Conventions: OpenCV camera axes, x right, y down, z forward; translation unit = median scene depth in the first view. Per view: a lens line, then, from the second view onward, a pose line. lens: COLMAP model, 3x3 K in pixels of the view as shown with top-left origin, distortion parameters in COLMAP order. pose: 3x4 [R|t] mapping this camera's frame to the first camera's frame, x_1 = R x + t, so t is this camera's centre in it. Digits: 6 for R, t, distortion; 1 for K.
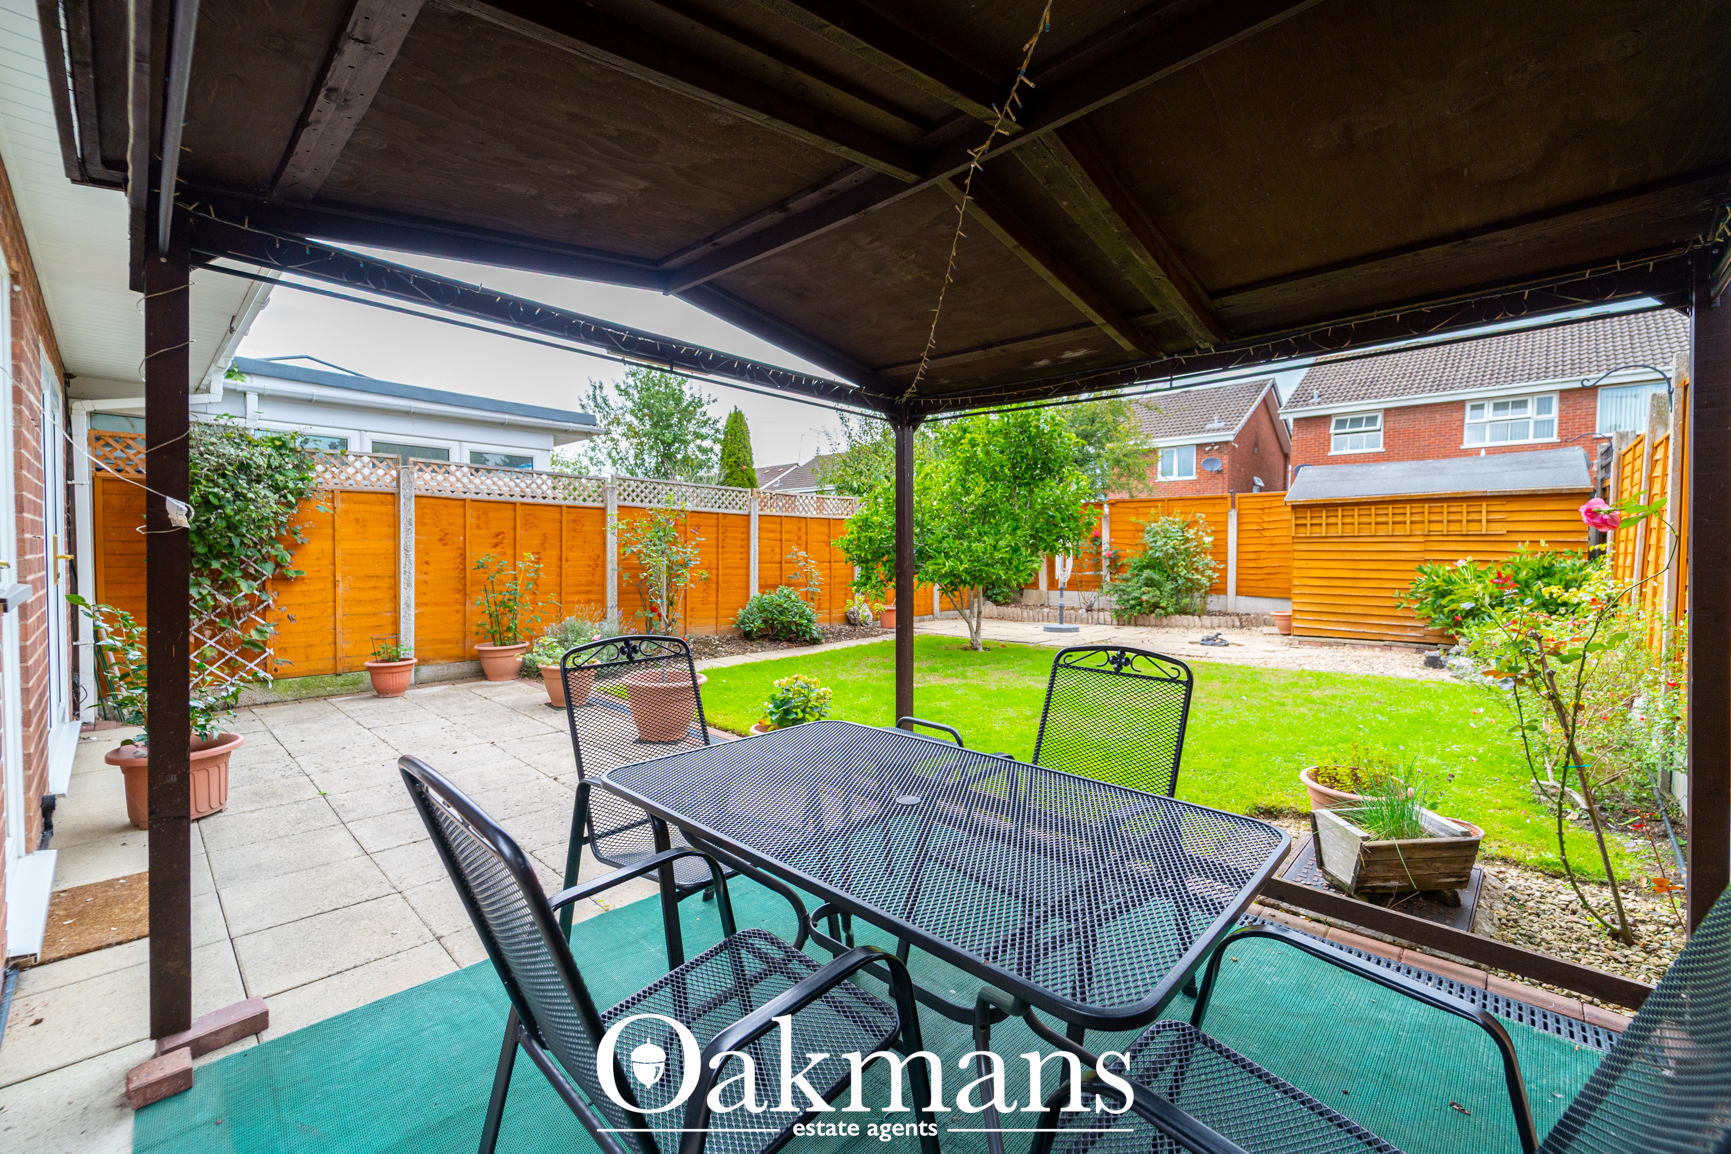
lens RADIAL K [[708.3, 0, 866.7], [0, 708.3, 572.4], [0, 0, 1]] dist [0.000822, -0.001636]
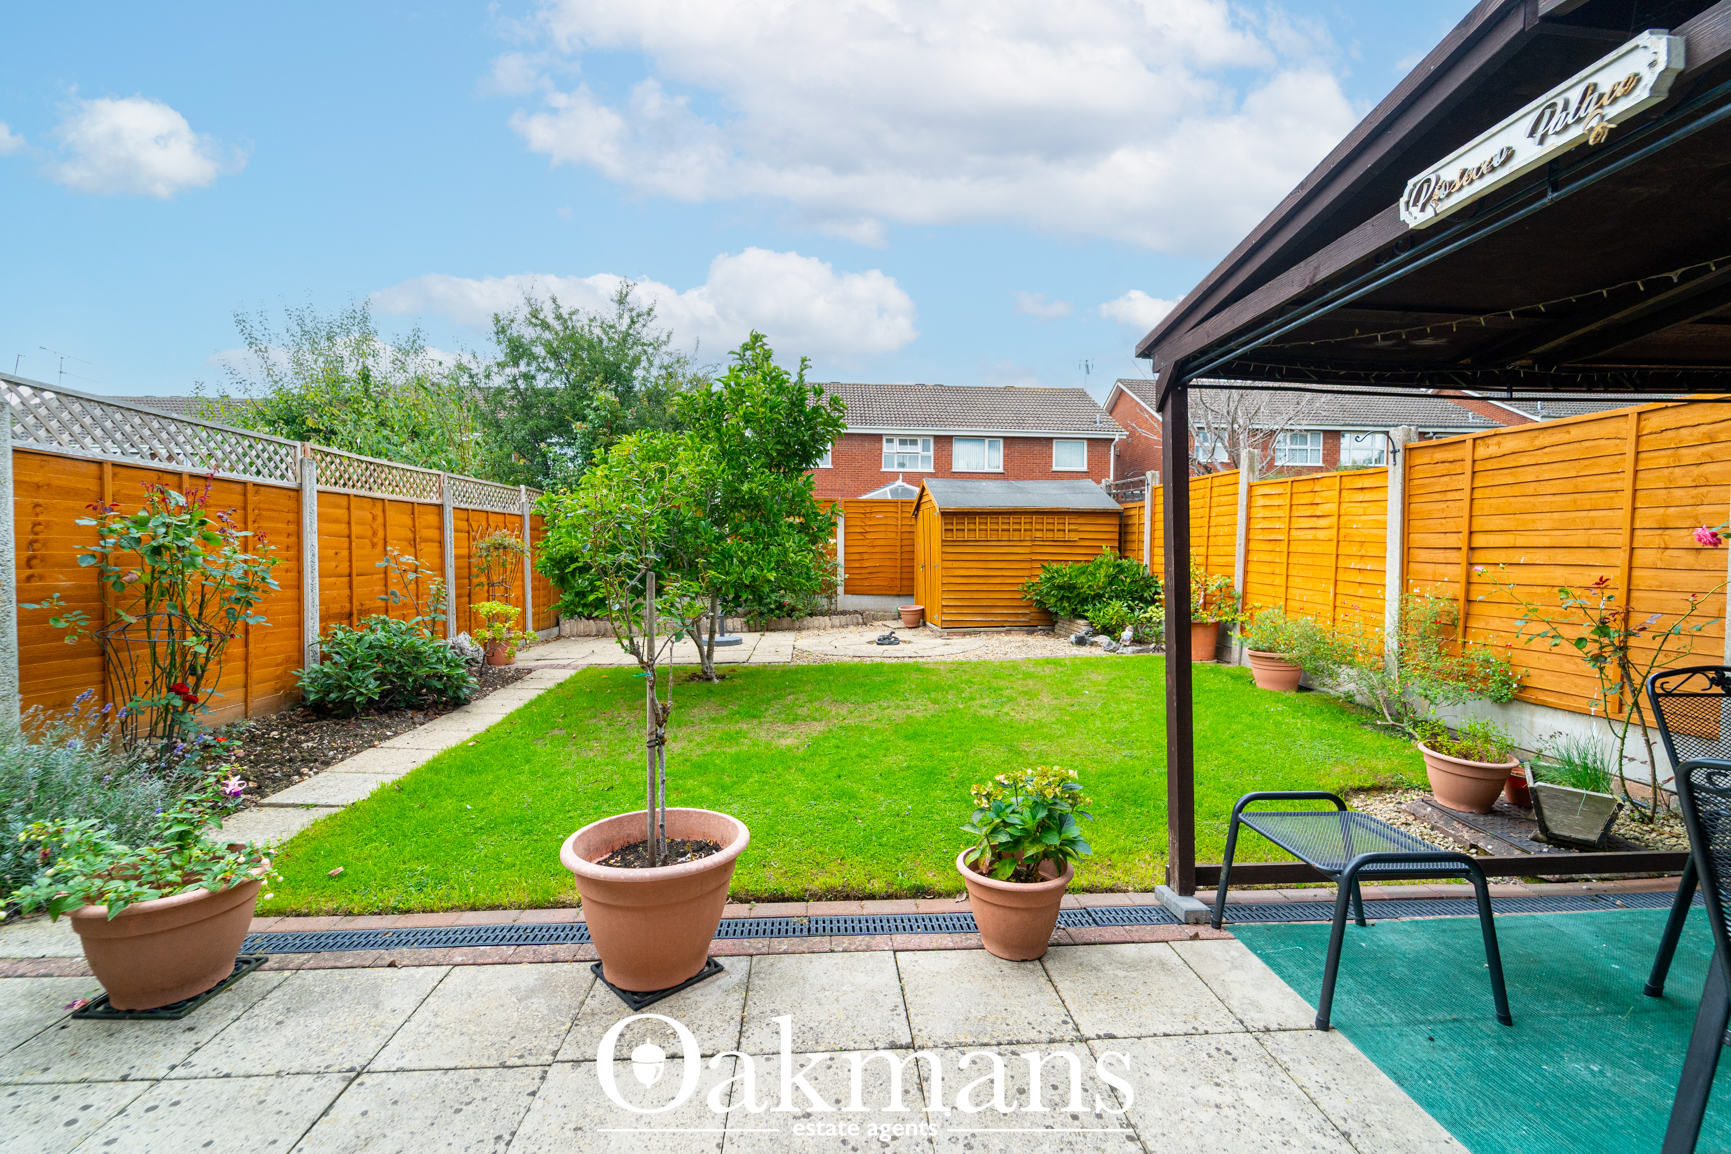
lens RADIAL K [[708.3, 0, 867.9], [0, 708.3, 572.7], [0, 0, 1]] dist [0.000822, -0.001636]
pose [[0.669867, -0.023840, 0.742098, -0.296911], [0.021339, 0.999690, 0.012854, -0.015454], [-0.742174, 0.007225, 0.670168, 0.324943]]
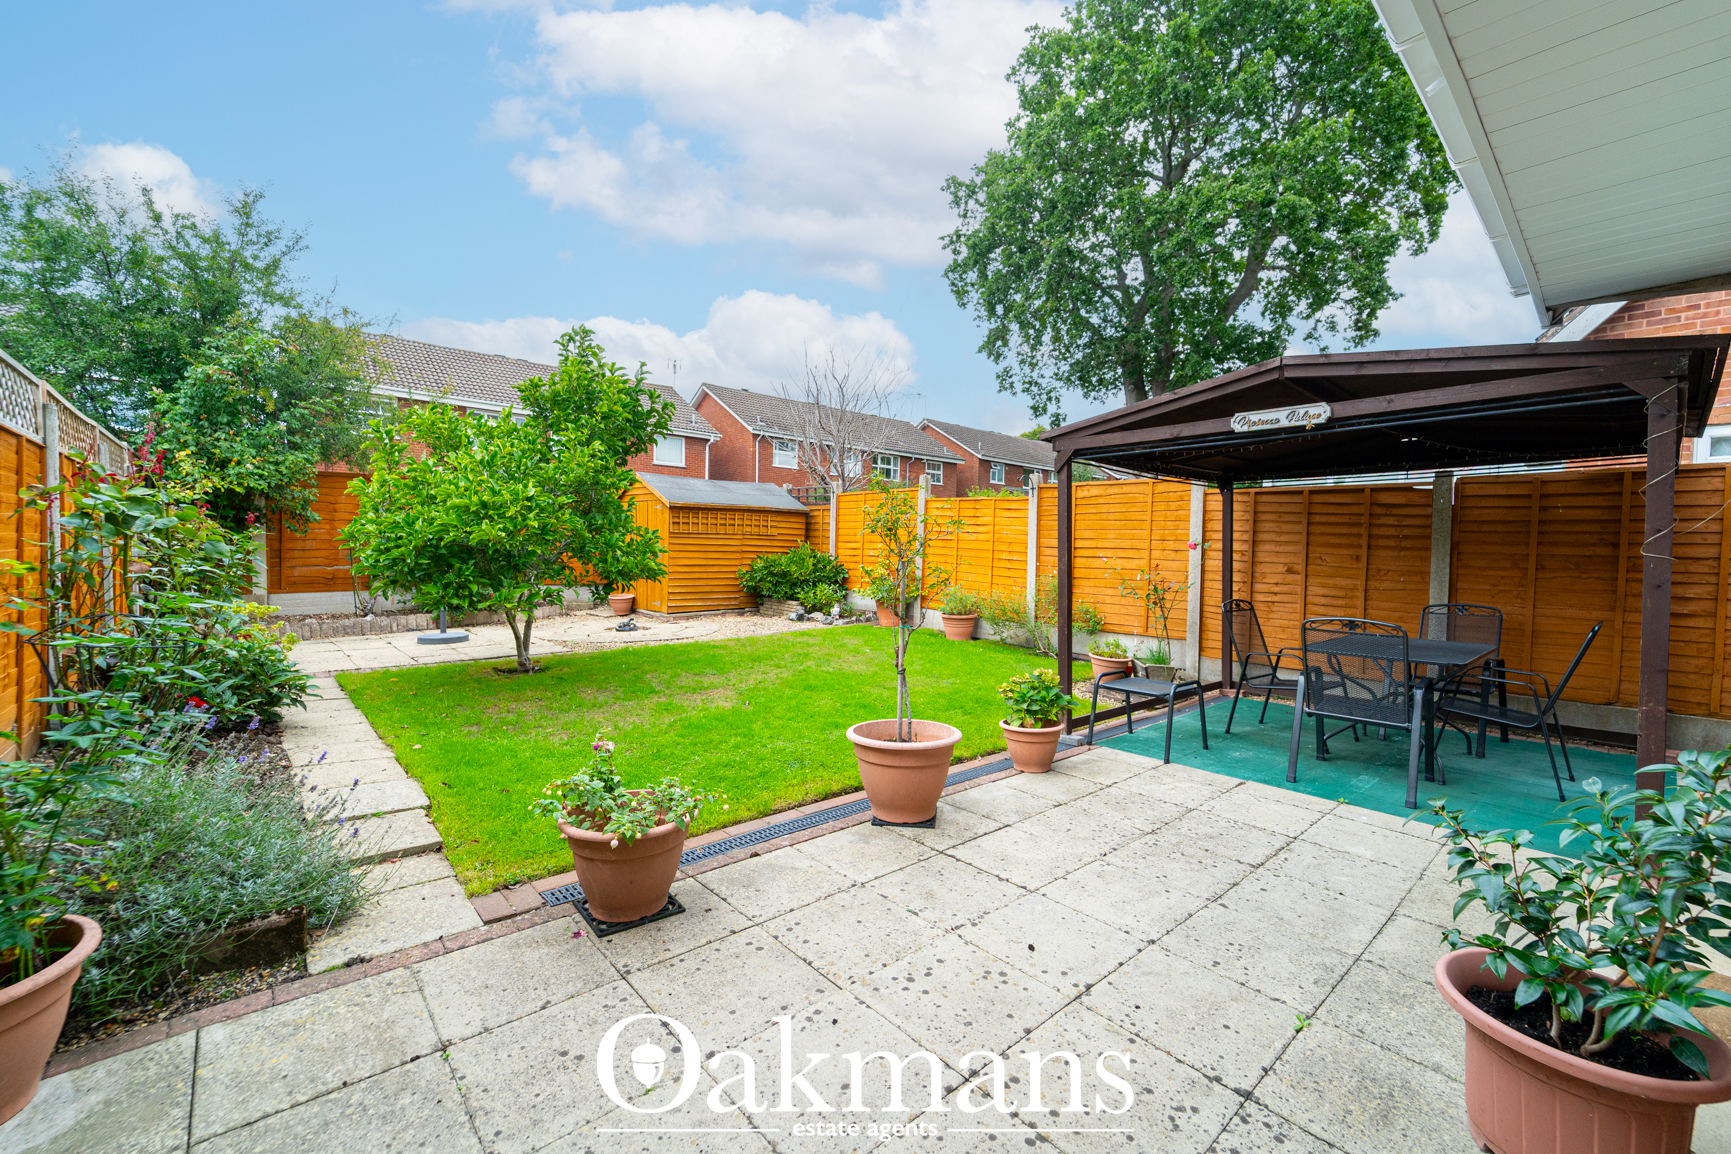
lens RADIAL K [[708.3, 0, 865.7], [0, 708.3, 577.3], [0, 0, 1]] dist [0.000822, -0.001636]
pose [[0.086748, -0.045746, 0.995179, -0.556159], [0.009766, 0.998936, 0.045067, -0.023696], [-0.996182, 0.005810, 0.087103, 0.540067]]
